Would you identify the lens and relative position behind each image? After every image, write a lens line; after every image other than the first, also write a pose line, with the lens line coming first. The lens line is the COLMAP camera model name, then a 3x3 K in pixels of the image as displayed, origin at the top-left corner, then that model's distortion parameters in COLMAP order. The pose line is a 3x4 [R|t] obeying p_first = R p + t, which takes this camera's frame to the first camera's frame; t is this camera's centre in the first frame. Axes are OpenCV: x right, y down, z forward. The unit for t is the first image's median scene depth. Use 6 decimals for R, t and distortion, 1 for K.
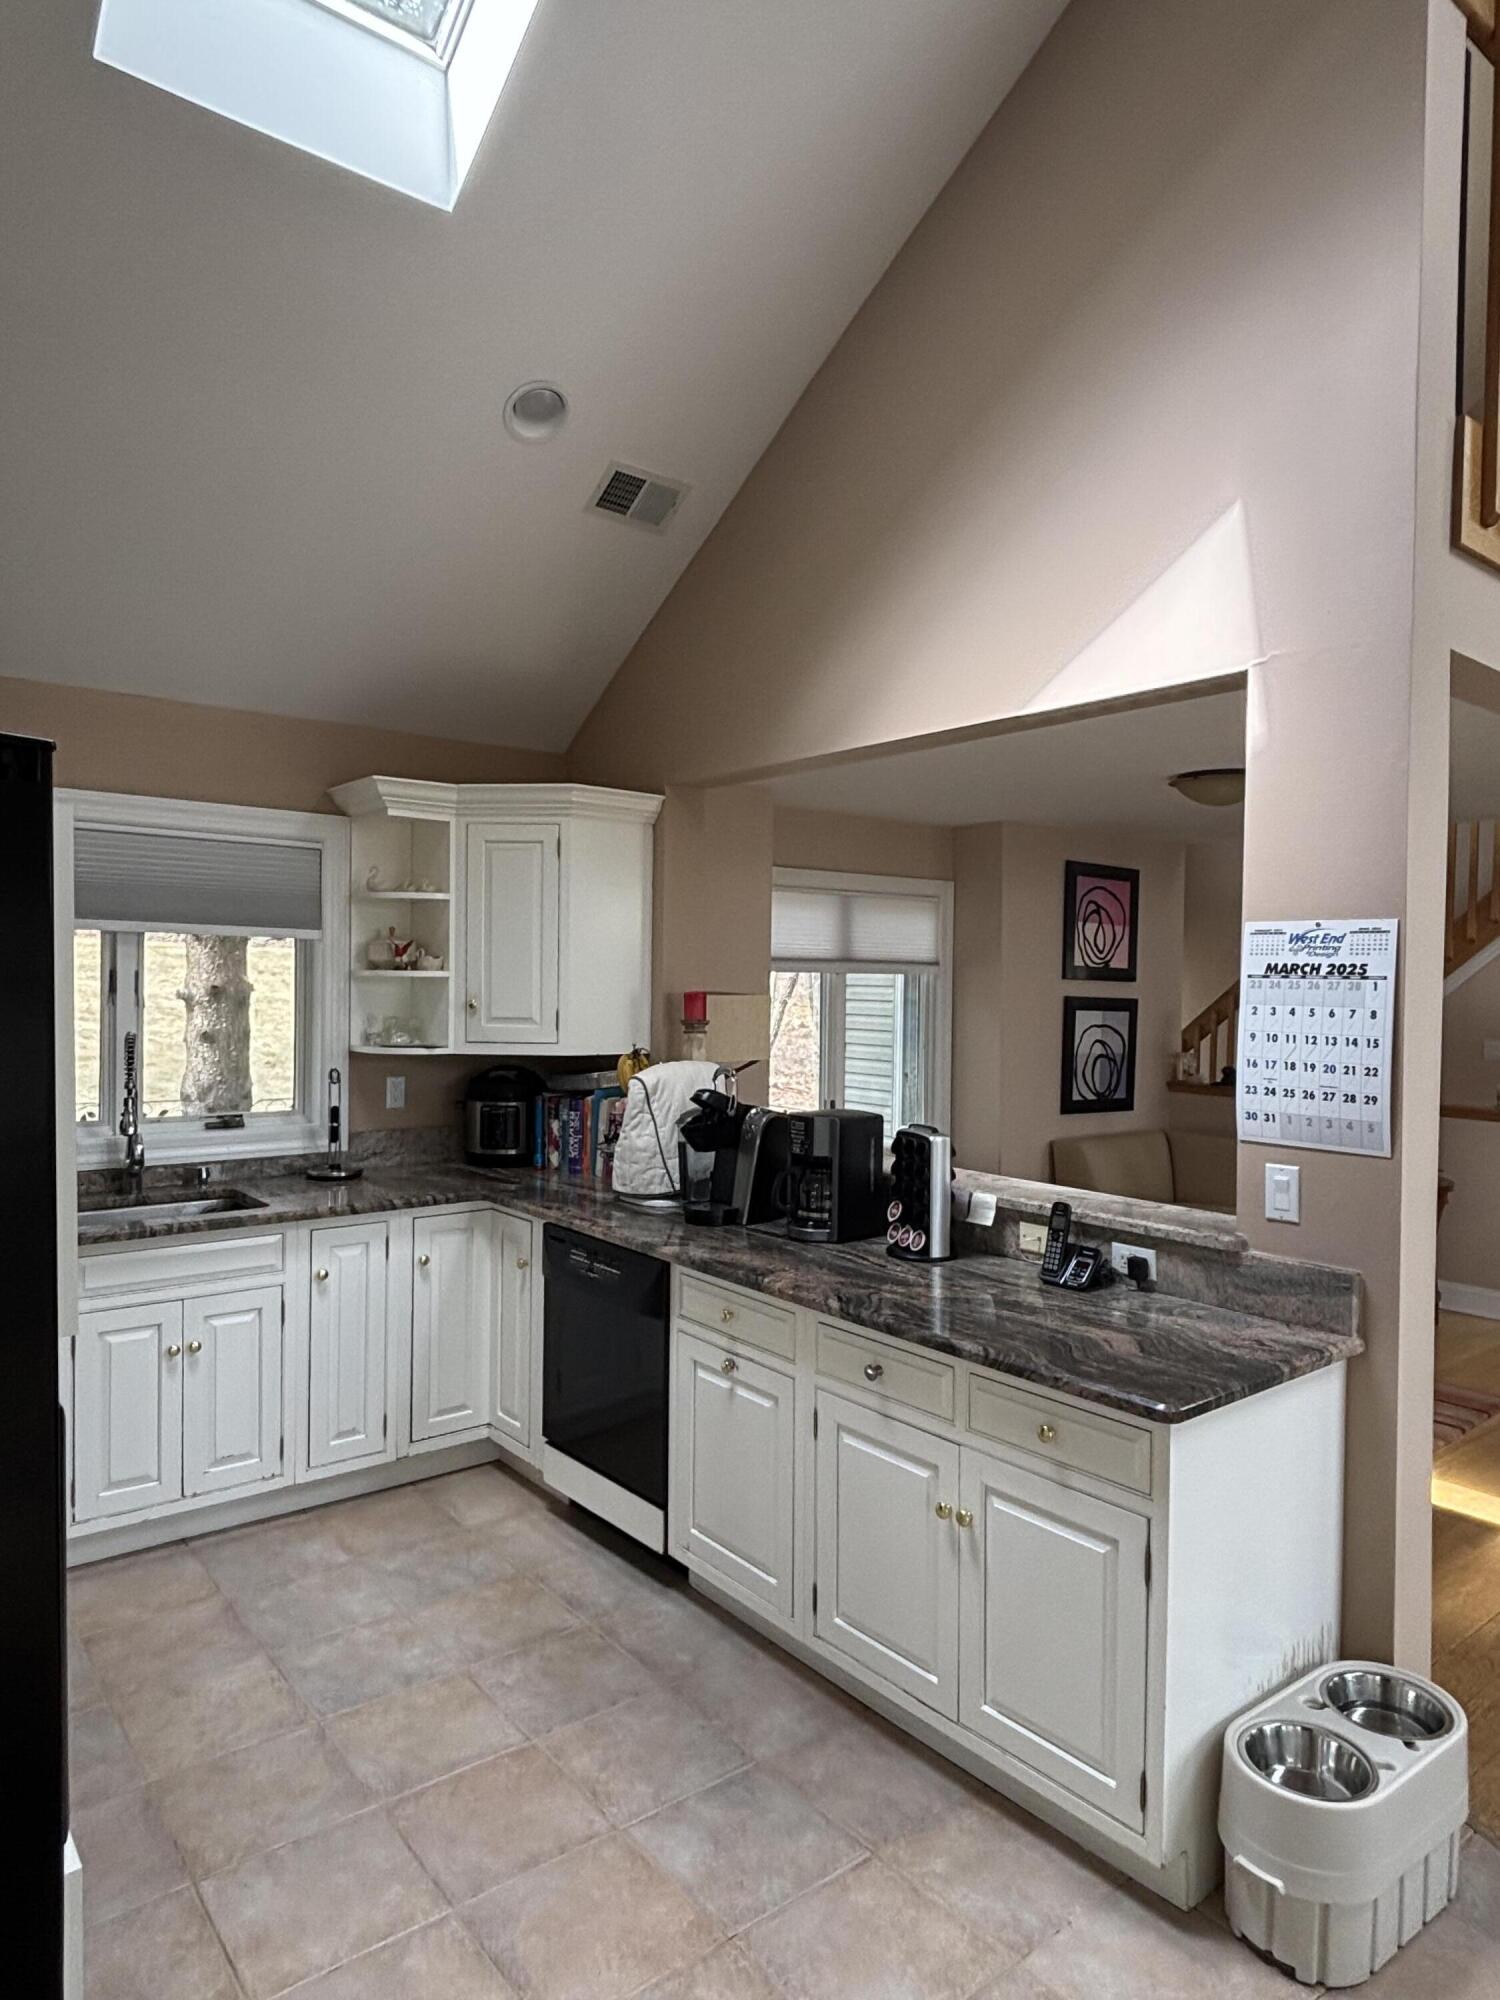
lens RADIAL K [[1232.2, 0, 758.0], [0, 1232.2, 1003.2], [0, 0, 1]] dist [0.052599, -0.069444]
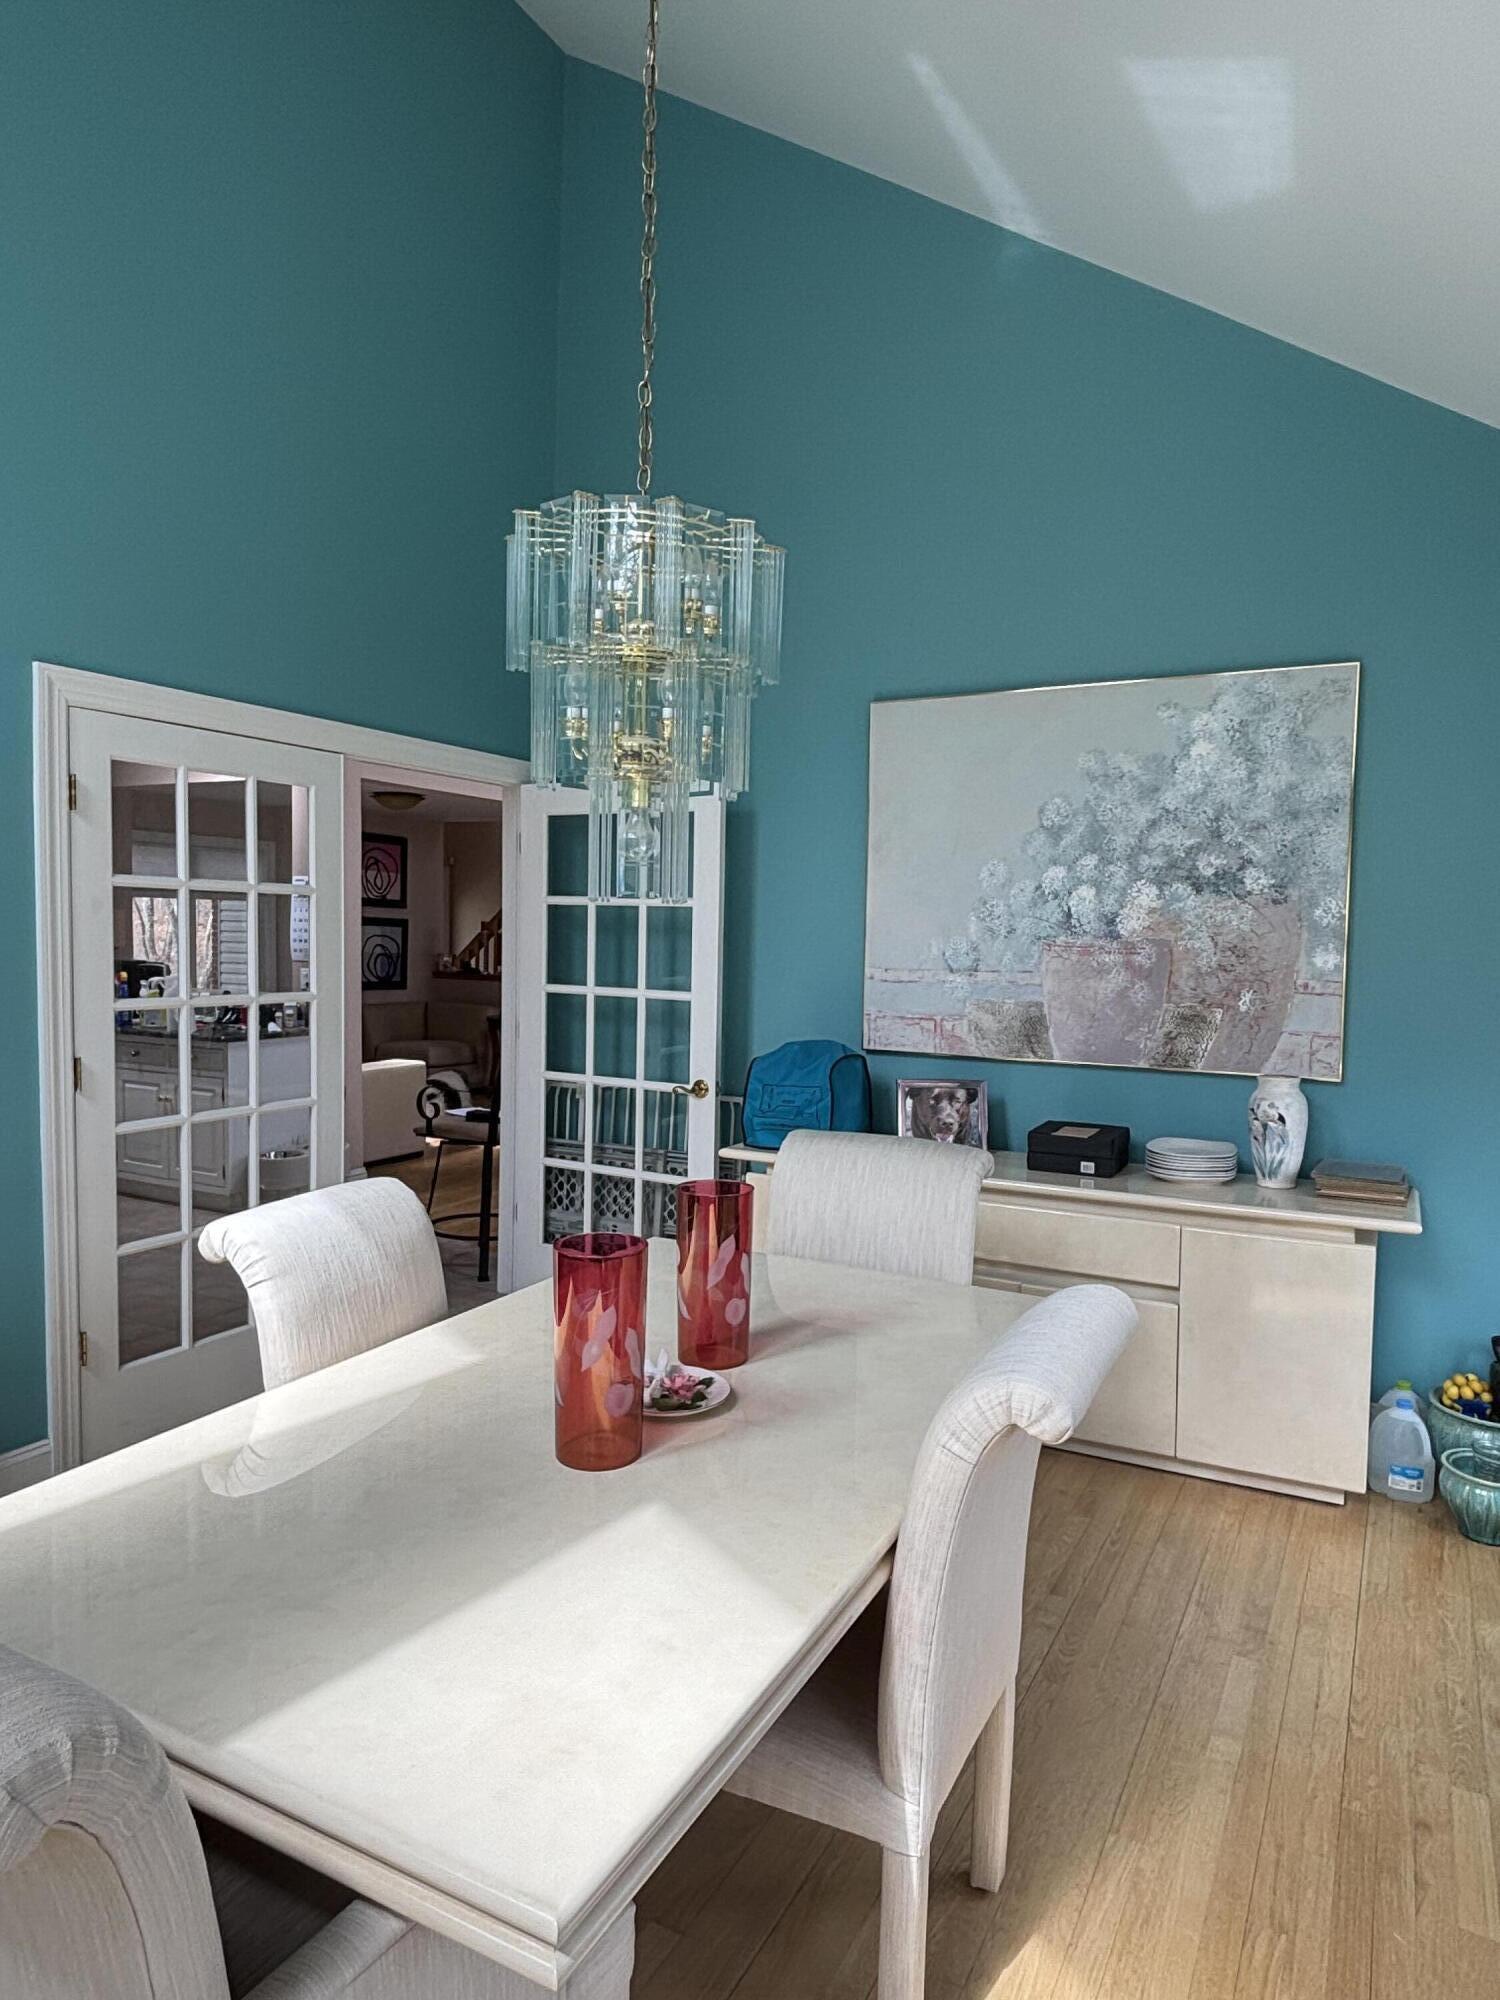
lens RADIAL K [[1232.2, 0, 758.0], [0, 1232.2, 1003.2], [0, 0, 1]] dist [0.052599, -0.069444]
pose [[0.922019, -0.017383, 0.386755, 0.193621], [-0.000399, 0.998948, 0.045851, 0.058516], [-0.387145, -0.042429, 0.921042, -1.204736]]
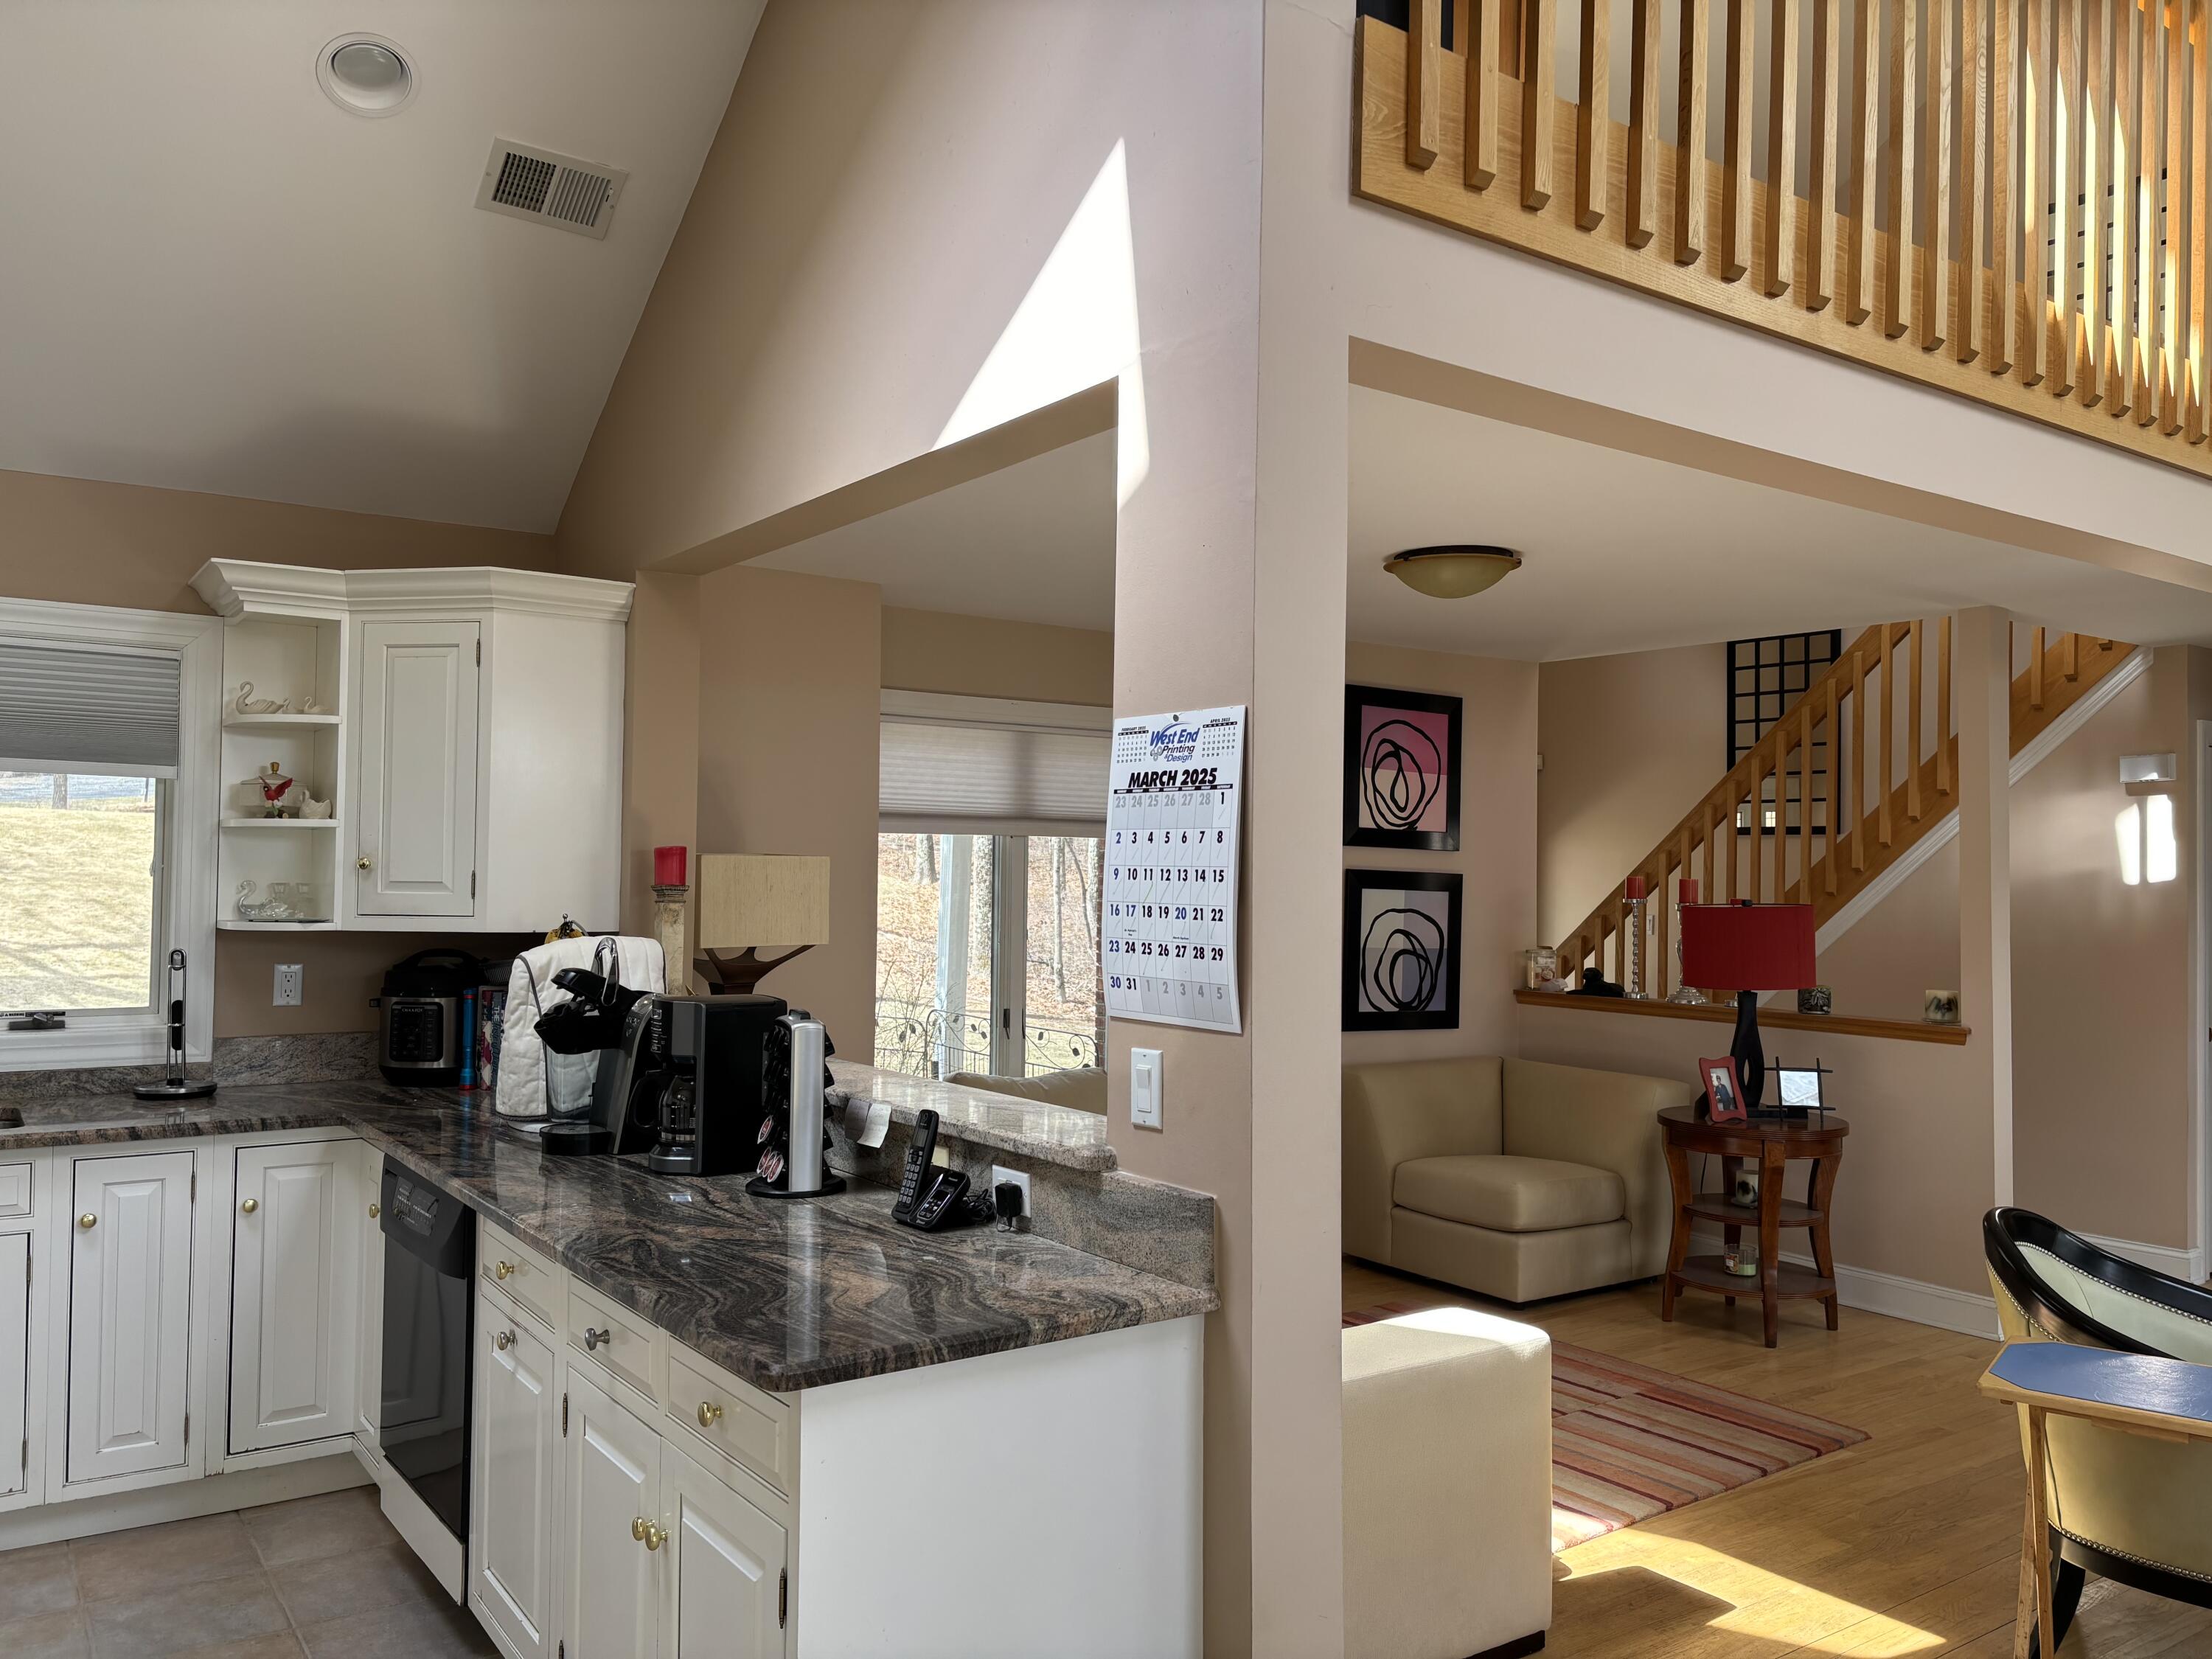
lens RADIAL K [[1665.1, 0, 1140.3], [0, 1665.1, 832.6], [0, 0, 1]] dist [0.032650, -0.042954]
pose [[0.998867, -0.004151, -0.047415, 0.305514], [0.001962, 0.998934, -0.046116, 0.031815], [0.047556, 0.045971, 0.997810, 0.016772]]
